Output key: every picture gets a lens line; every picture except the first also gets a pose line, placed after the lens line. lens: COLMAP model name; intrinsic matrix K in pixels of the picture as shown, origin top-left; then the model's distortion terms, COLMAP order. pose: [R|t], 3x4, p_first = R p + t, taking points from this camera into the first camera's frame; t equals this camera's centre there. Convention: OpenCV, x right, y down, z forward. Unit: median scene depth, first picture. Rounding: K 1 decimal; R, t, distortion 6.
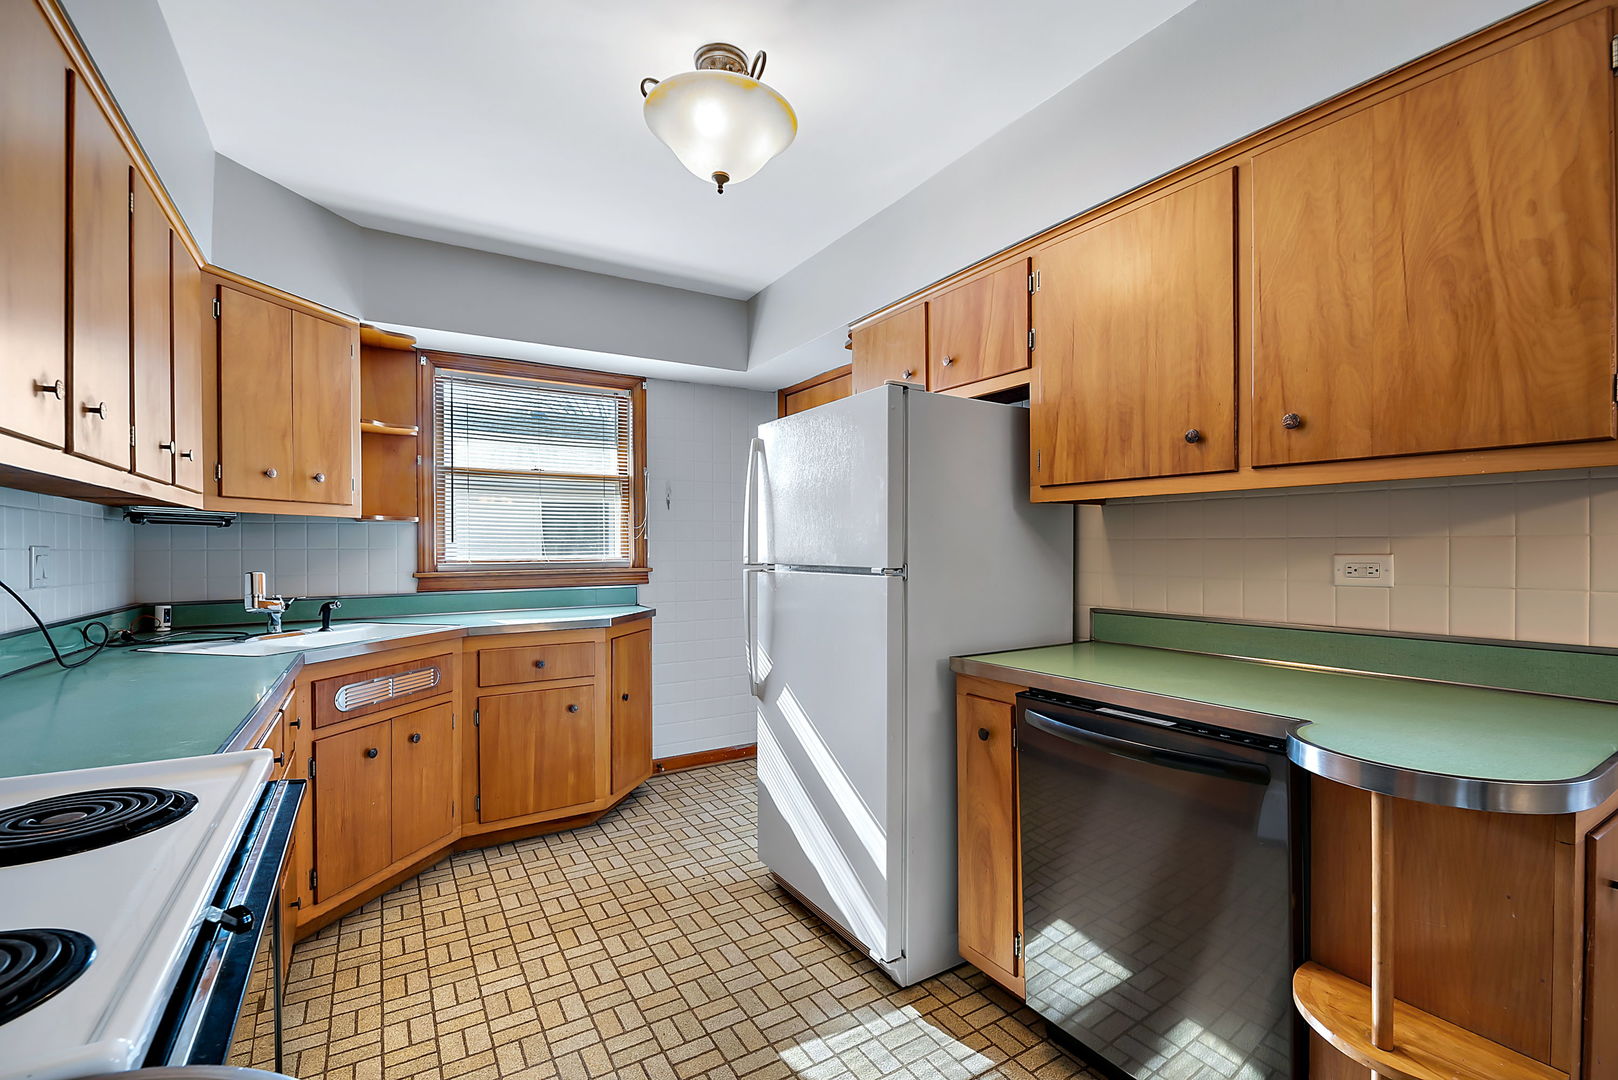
lens RADIAL K [[719.6, 0, 813.7], [0, 719.6, 546.0], [0, 0, 1]] dist [0.013003, -0.000732]
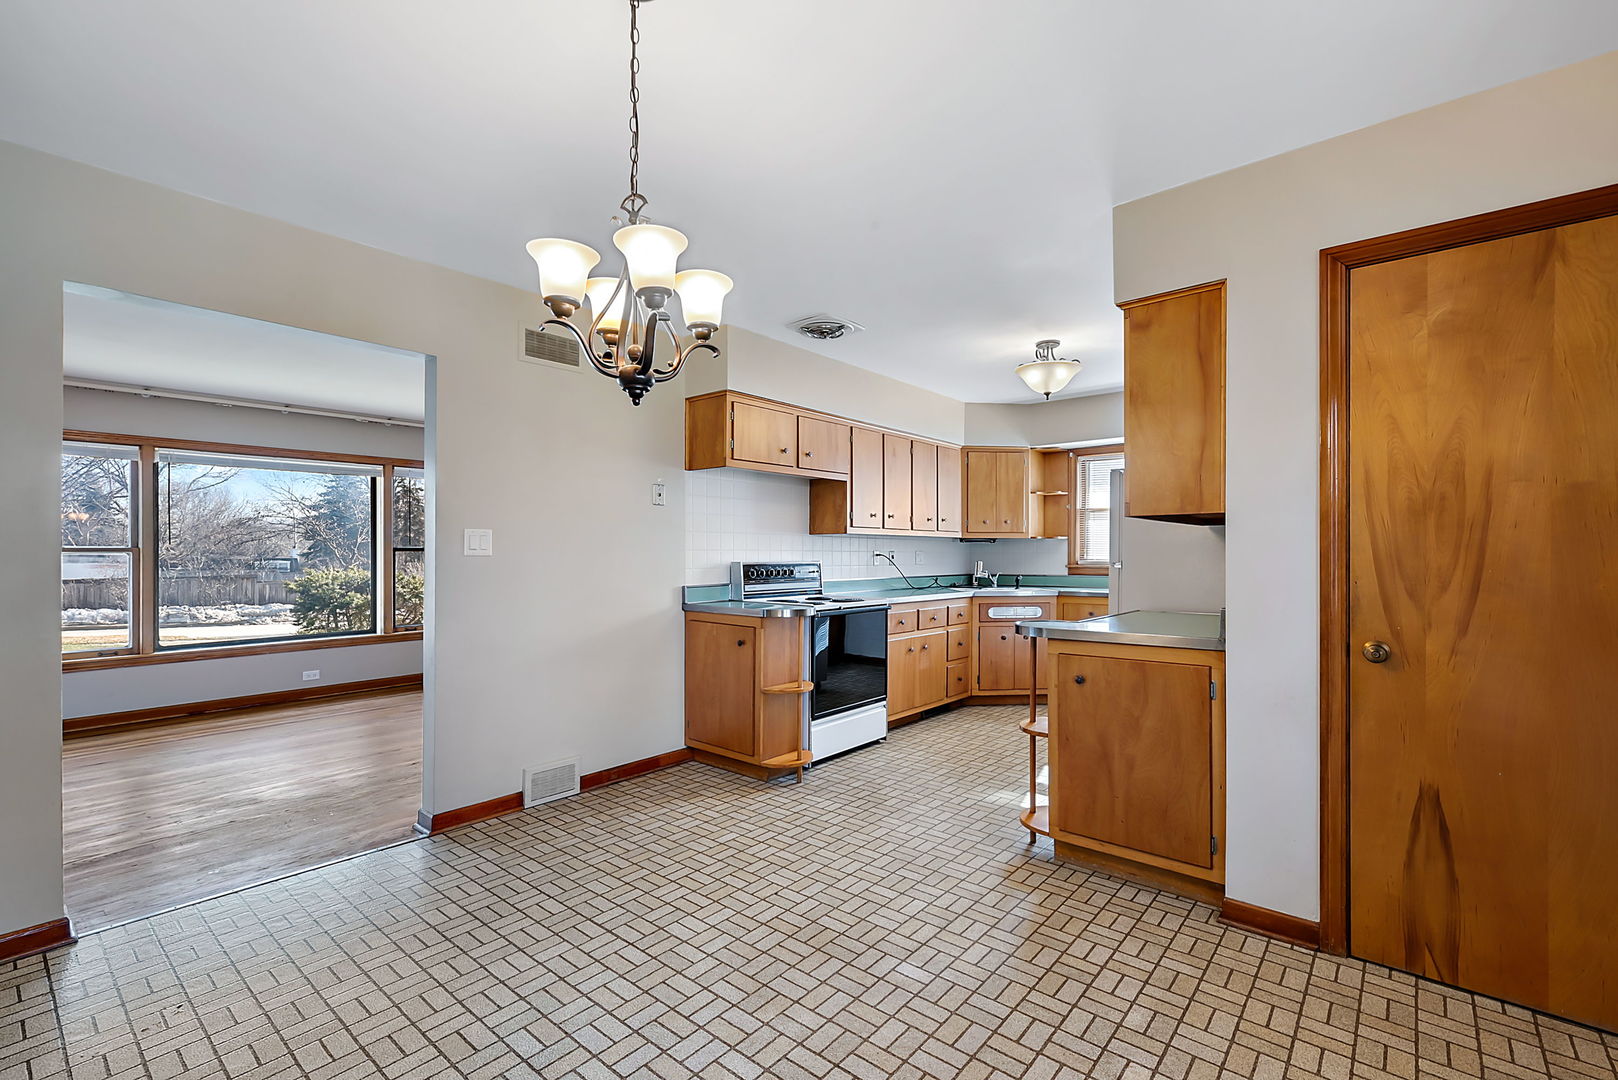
lens RADIAL K [[714.6, 0, 830.1], [0, 714.6, 551.0], [0, 0, 1]] dist [0.007189, -0.000931]
pose [[0.330722, 0.001412, -0.943727, 1.196320], [-0.001317, 0.999999, 0.001034, -0.001924], [0.943727, 0.000901, 0.330724, -0.266529]]
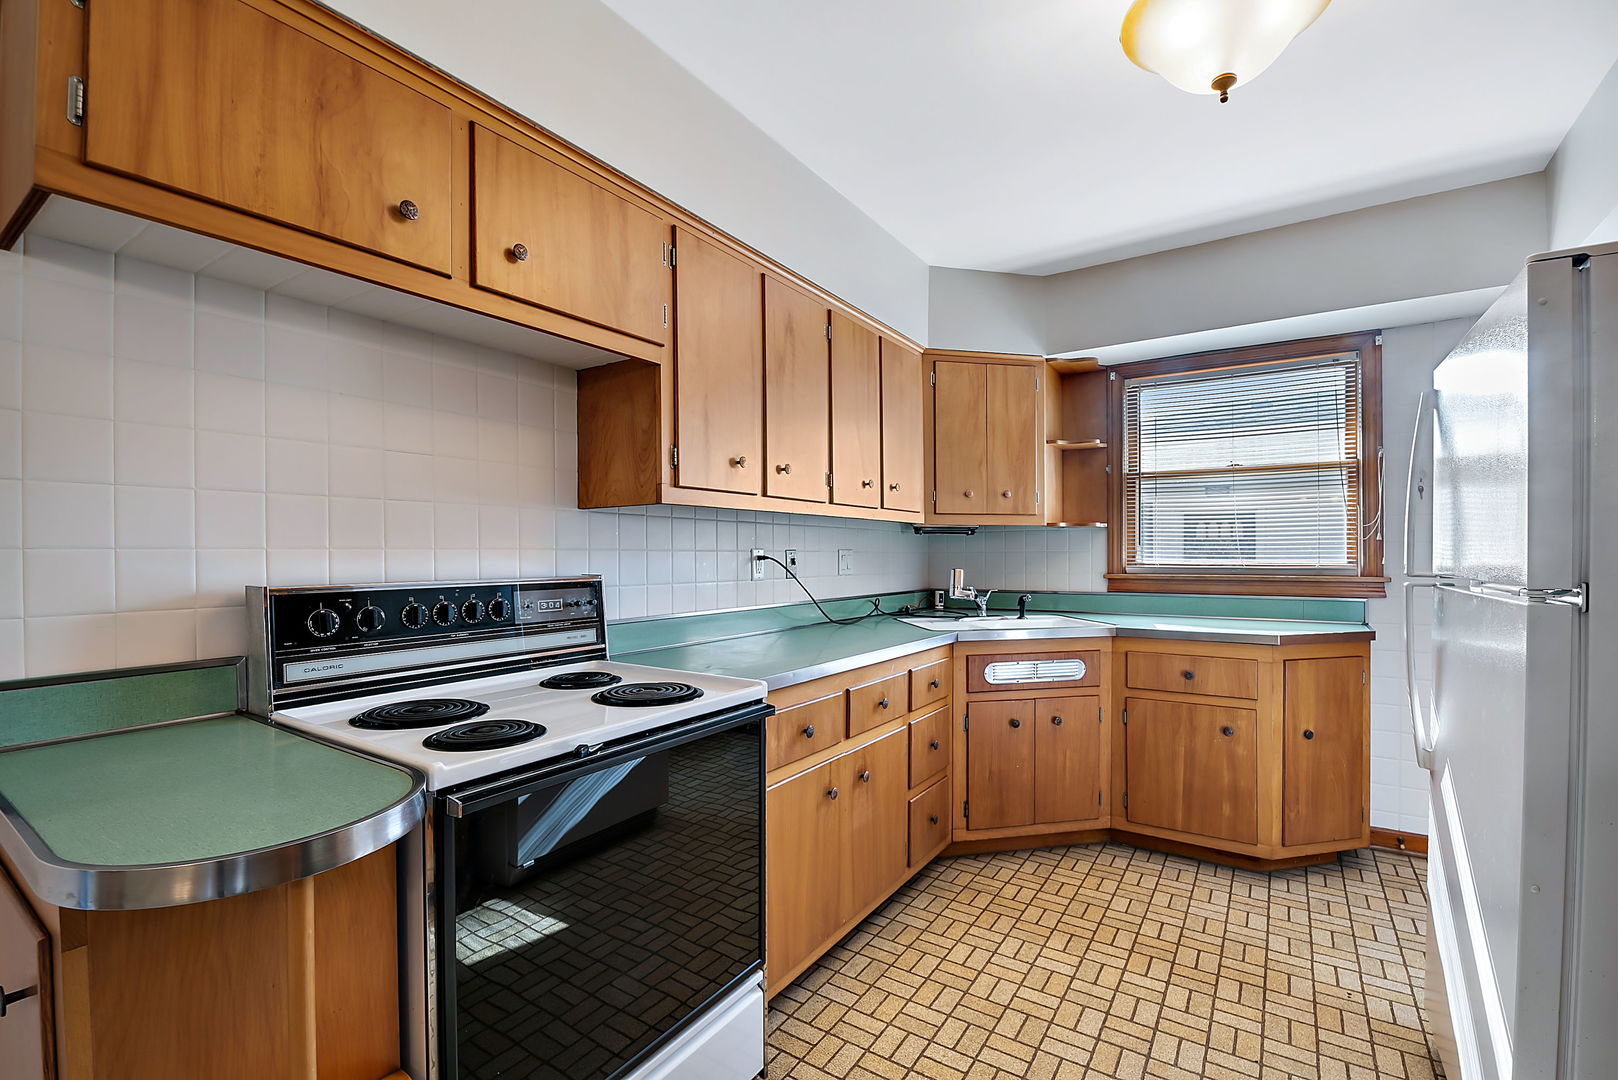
lens RADIAL K [[714.6, 0, 830.1], [0, 714.6, 551.0], [0, 0, 1]] dist [0.007189, -0.000931]
pose [[0.439118, 0.001715, -0.898428, 0.262118], [0.001360, 0.999996, 0.002573, -0.000246], [0.898428, -0.002352, 0.439114, 0.180859]]
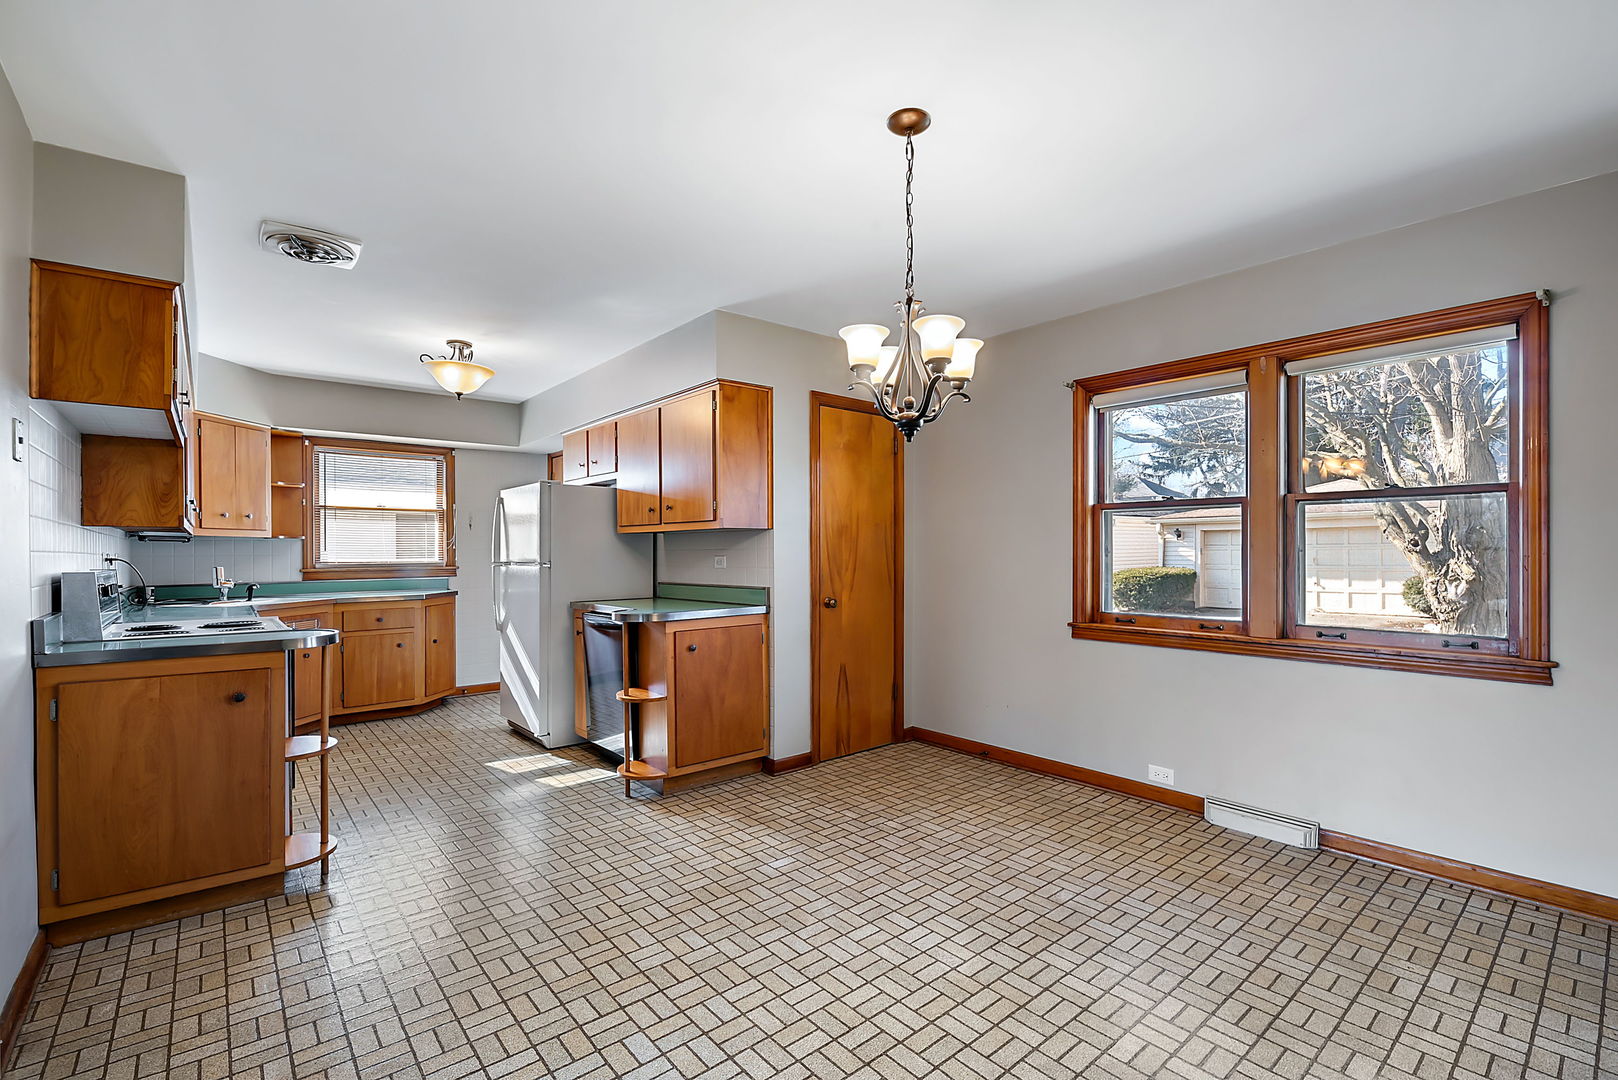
lens RADIAL K [[711.5, 0, 818.7], [0, 711.5, 551.1], [0, 0, 1]] dist [-0.005649, -0.000829]
pose [[0.987276, -0.001429, 0.159012, 0.423492], [0.001542, 0.999999, -0.000590, -0.001829], [-0.159011, 0.000828, 0.987277, -0.928792]]
